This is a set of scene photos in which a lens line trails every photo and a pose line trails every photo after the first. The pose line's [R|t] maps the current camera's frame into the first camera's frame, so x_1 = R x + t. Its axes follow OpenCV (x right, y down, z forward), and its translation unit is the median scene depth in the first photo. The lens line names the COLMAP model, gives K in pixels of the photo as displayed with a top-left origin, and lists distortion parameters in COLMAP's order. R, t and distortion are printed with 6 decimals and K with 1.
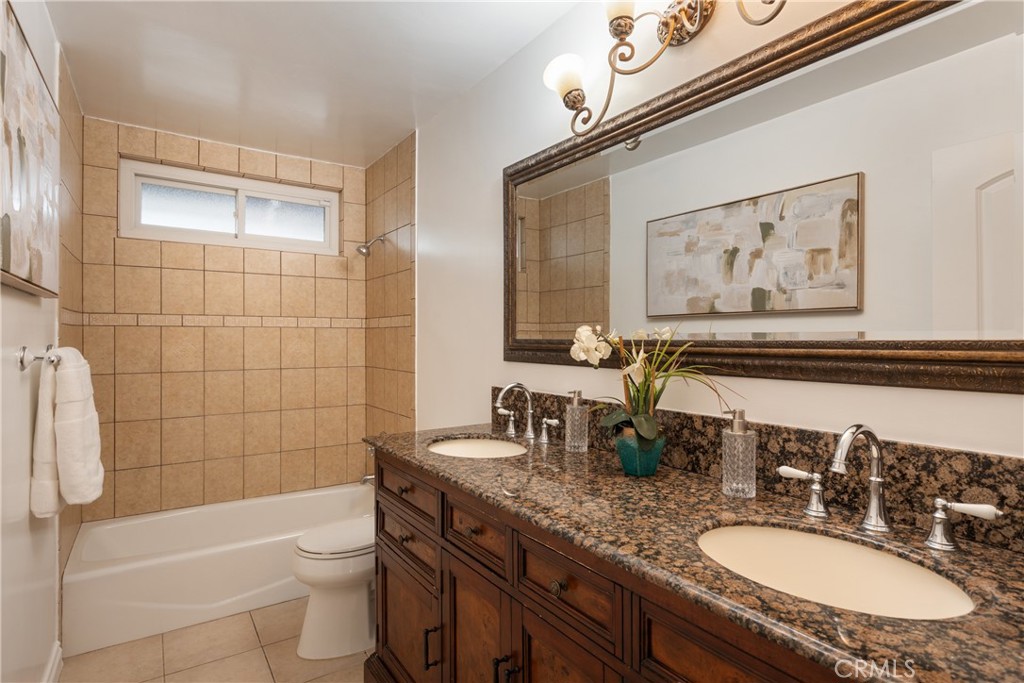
lens RADIAL K [[540.7, 0, 516.3], [0, 540.7, 340.9], [0, 0, 1]] dist [-0.000289, 0.002568]
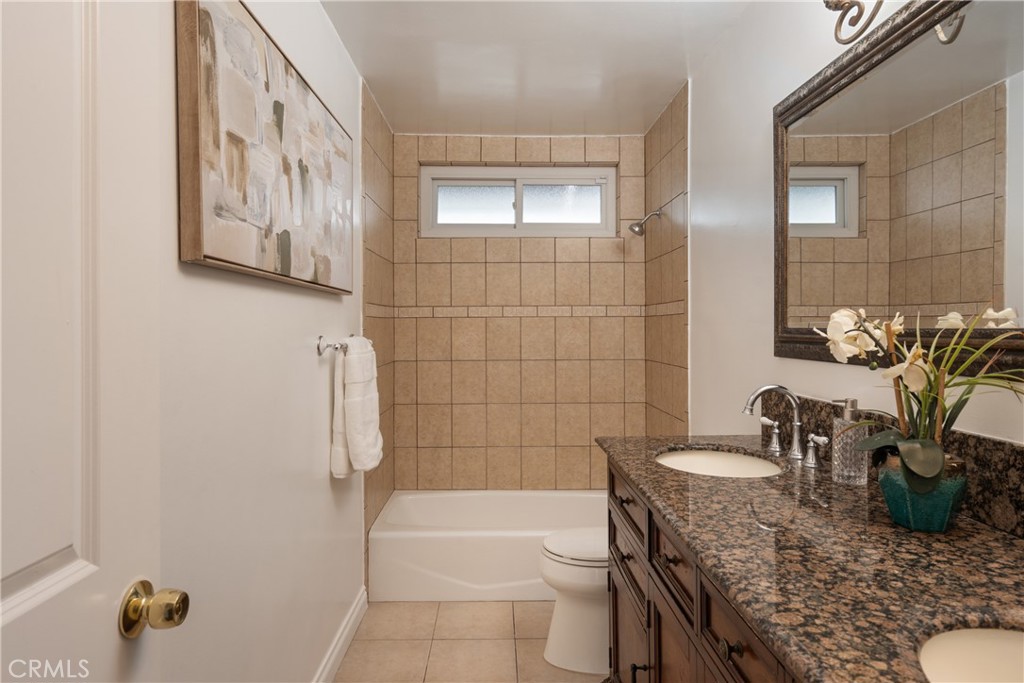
lens RADIAL K [[625.3, 0, 510.0], [0, 625.3, 335.9], [0, 0, 1]] dist [0.001478, 0.005590]
pose [[0.830441, 0.002850, -0.557099, 0.166454], [0.001503, 0.999972, 0.007355, 0.000754], [0.557104, -0.006945, 0.830414, 0.046694]]
